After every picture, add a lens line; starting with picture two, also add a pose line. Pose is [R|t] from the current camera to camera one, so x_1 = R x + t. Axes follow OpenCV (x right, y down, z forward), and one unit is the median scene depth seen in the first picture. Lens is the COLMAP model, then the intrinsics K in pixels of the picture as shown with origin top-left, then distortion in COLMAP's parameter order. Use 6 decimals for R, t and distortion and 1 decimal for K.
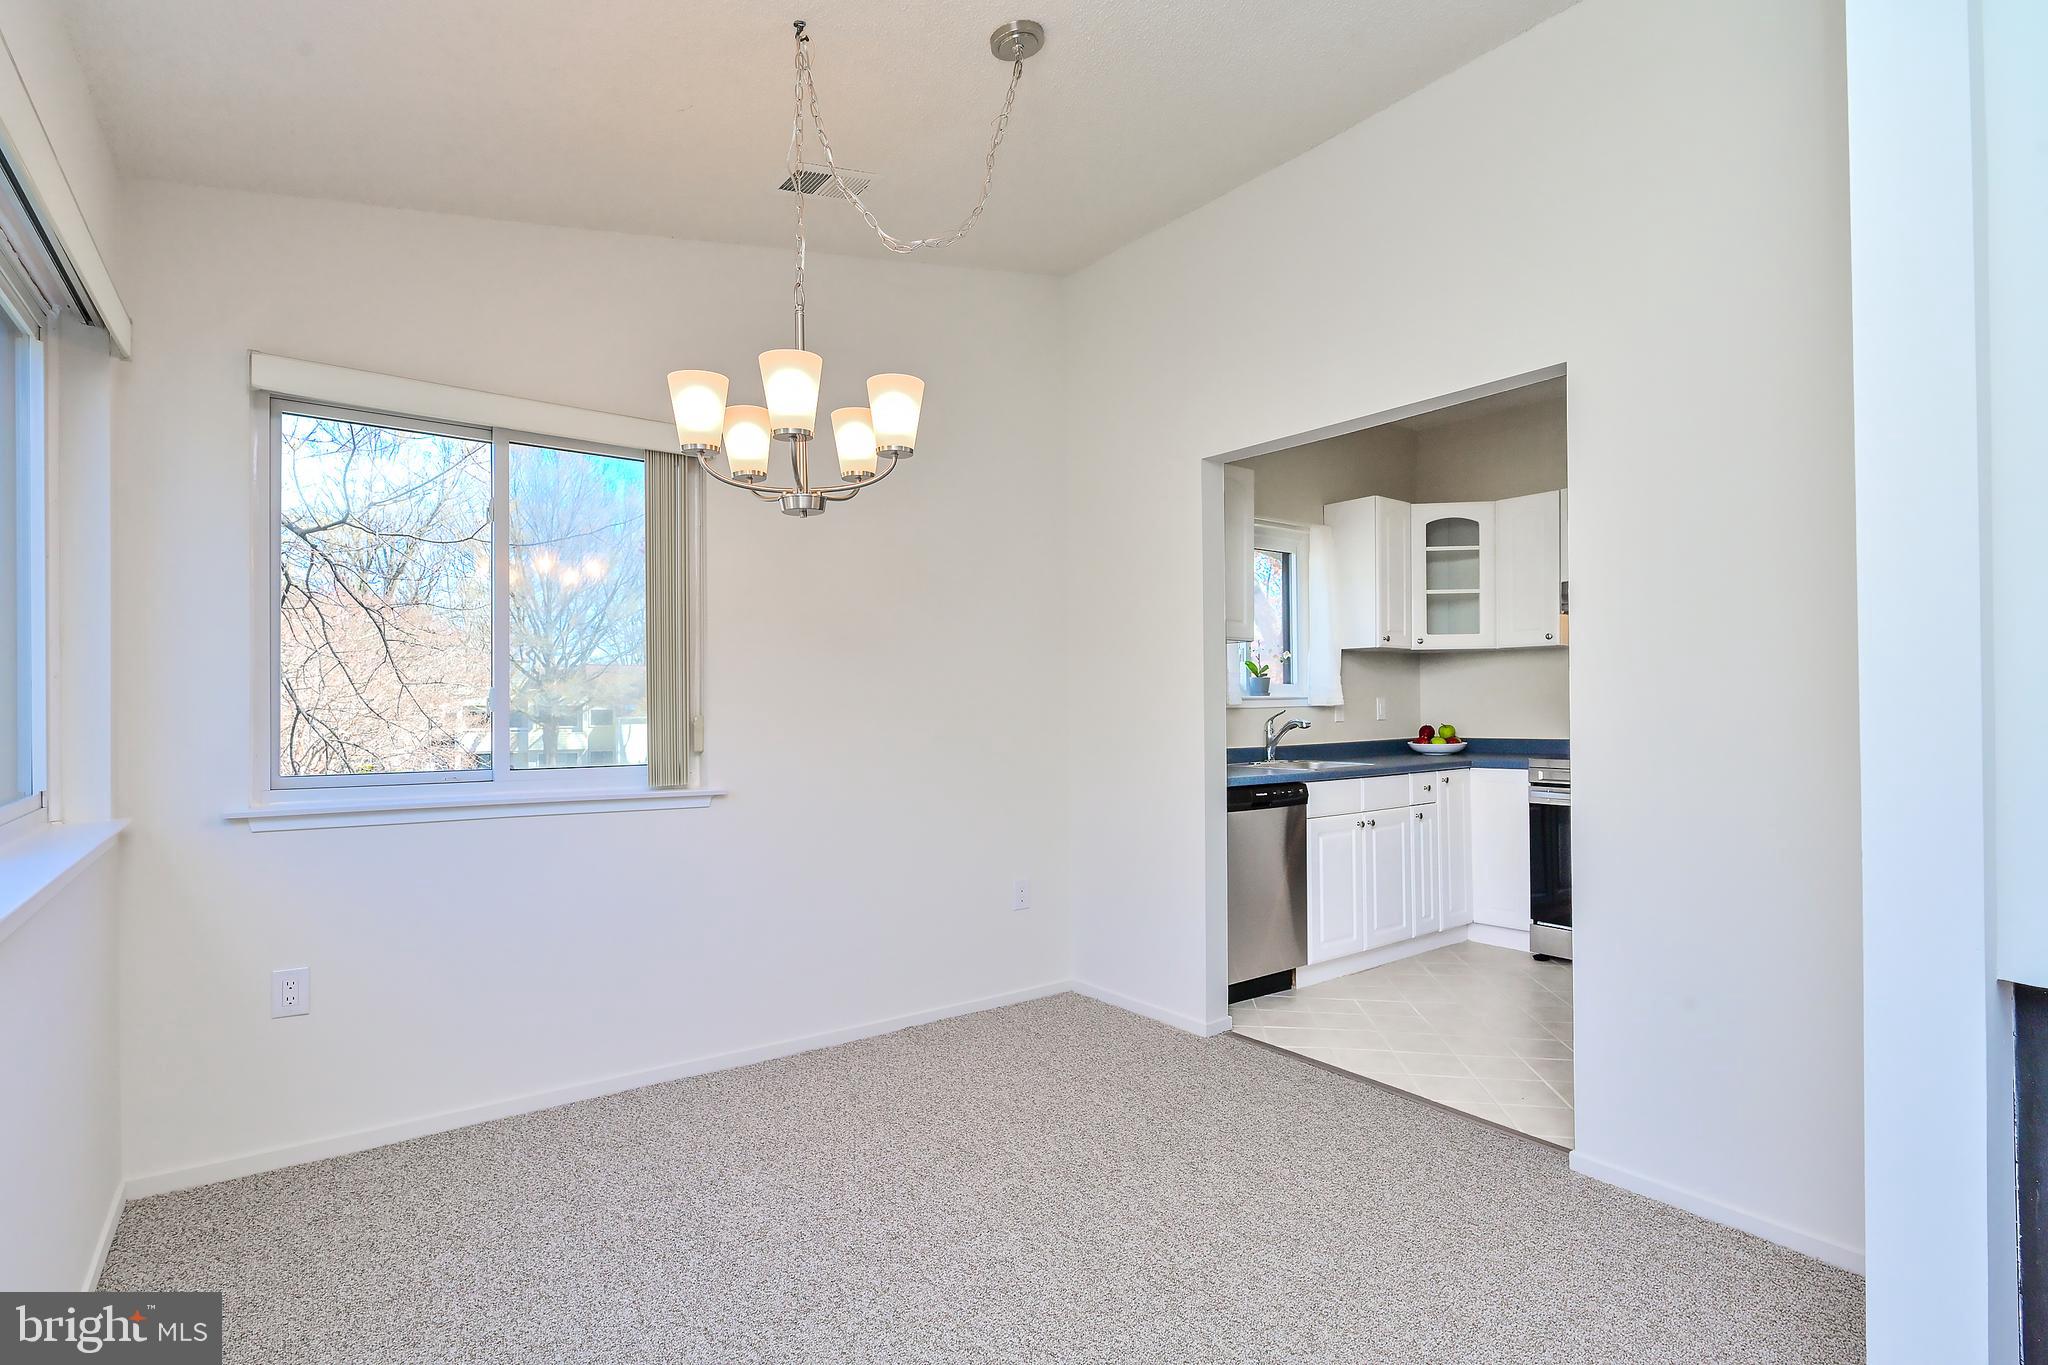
lens RADIAL K [[1022.5, 0, 1020.9], [0, 1022.5, 702.4], [0, 0, 1]] dist [-0.000799, -0.000172]
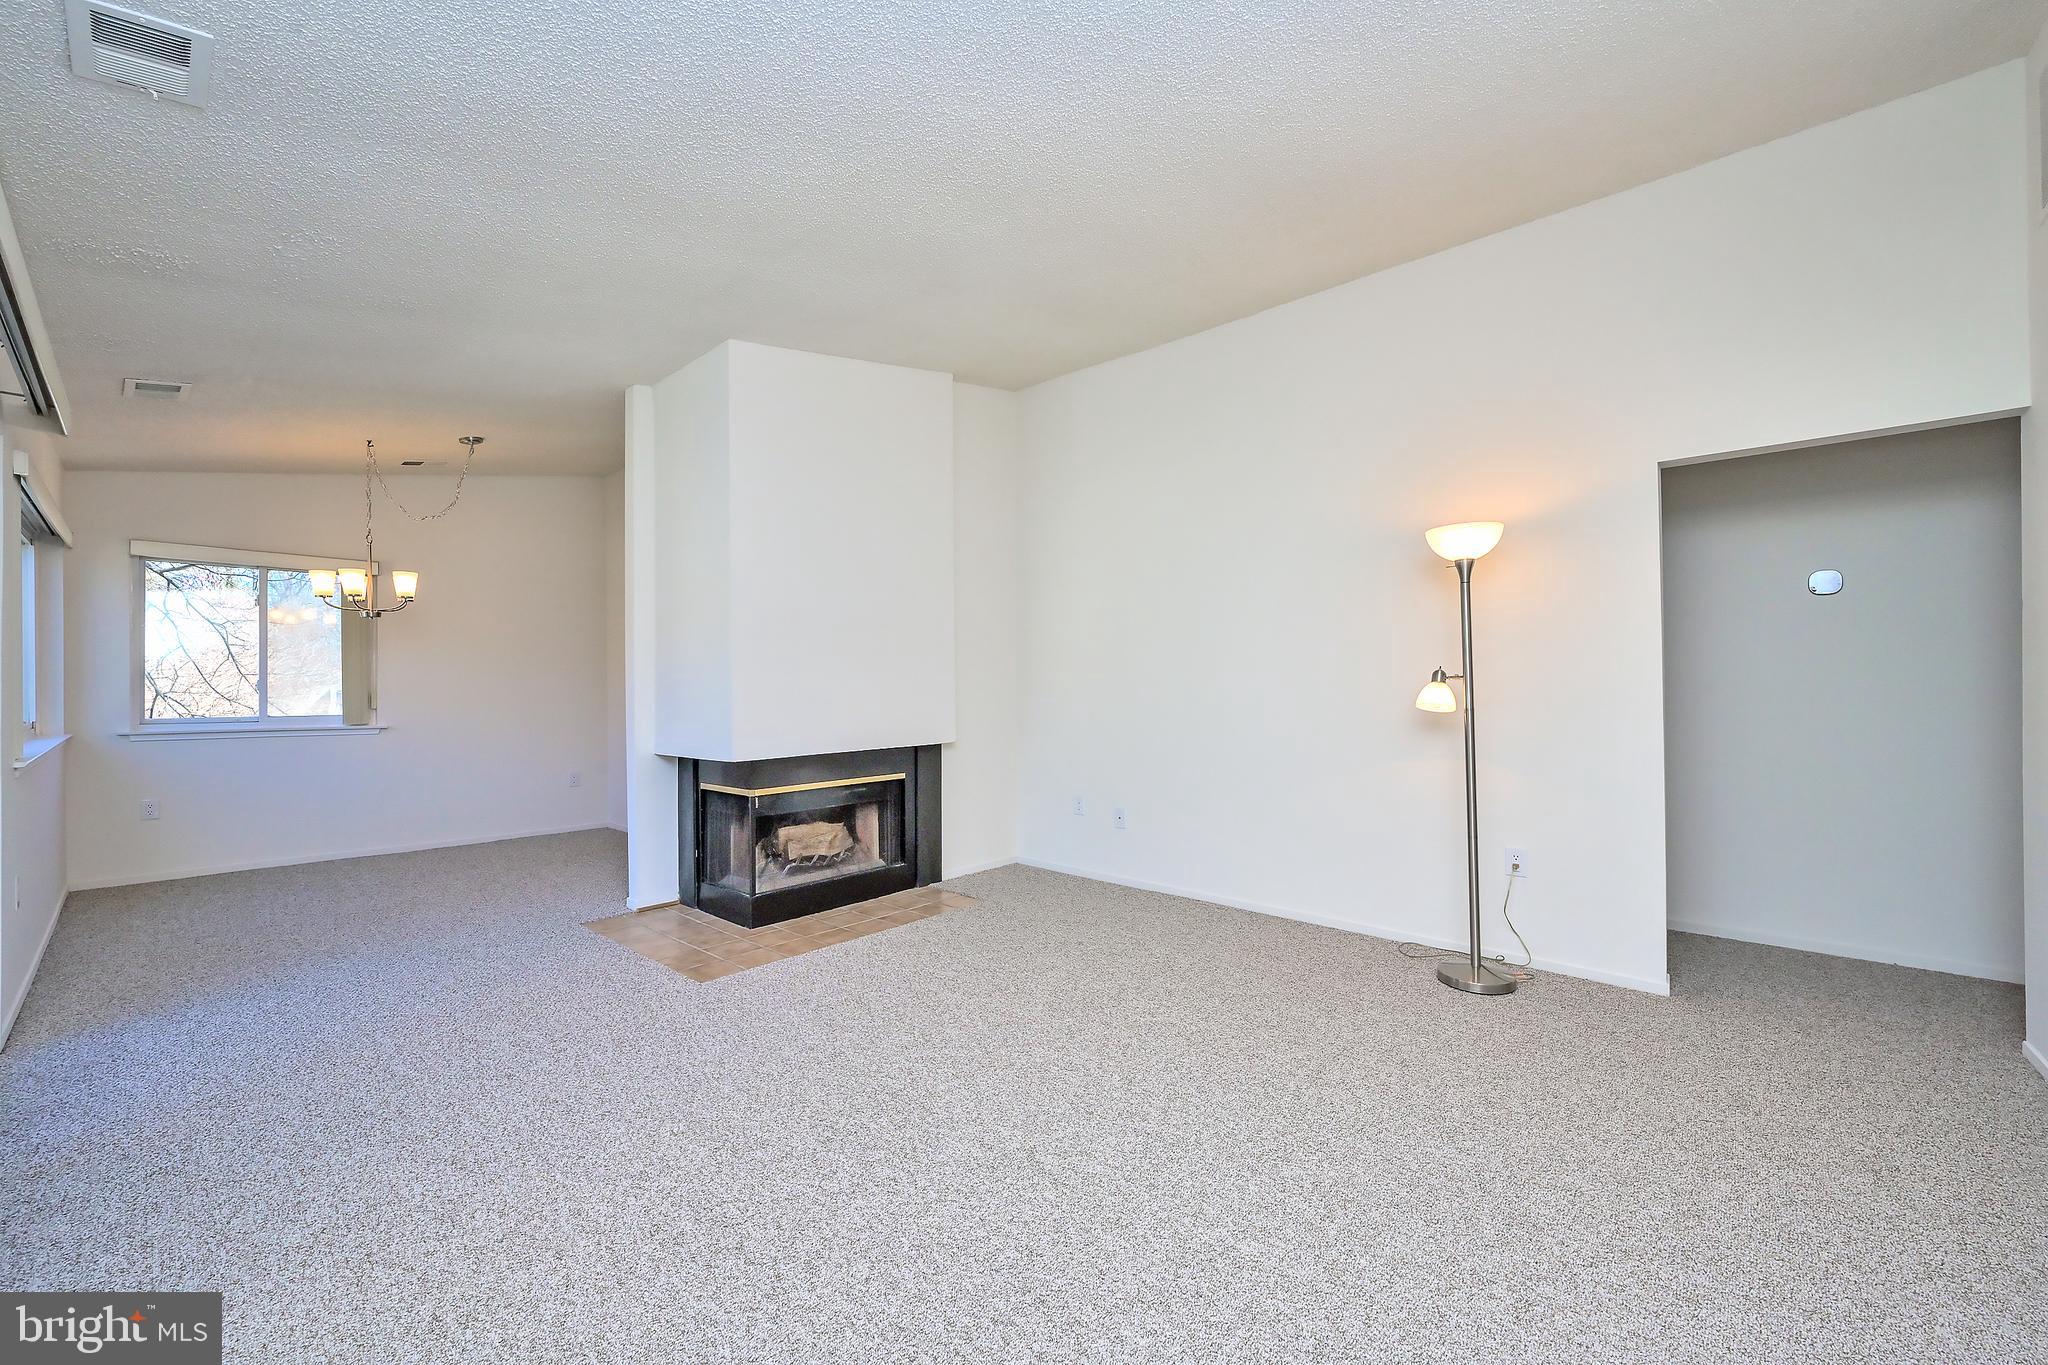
lens RADIAL K [[816.1, 0, 1020.4], [0, 816.1, 680.4], [0, 0, 1]] dist [0.001573, 0.000226]
pose [[0.981208, -0.004236, 0.192906, 0.806603], [0.005046, 0.999980, -0.003712, 0.001824], [-0.192886, 0.004616, 0.981210, -1.119206]]
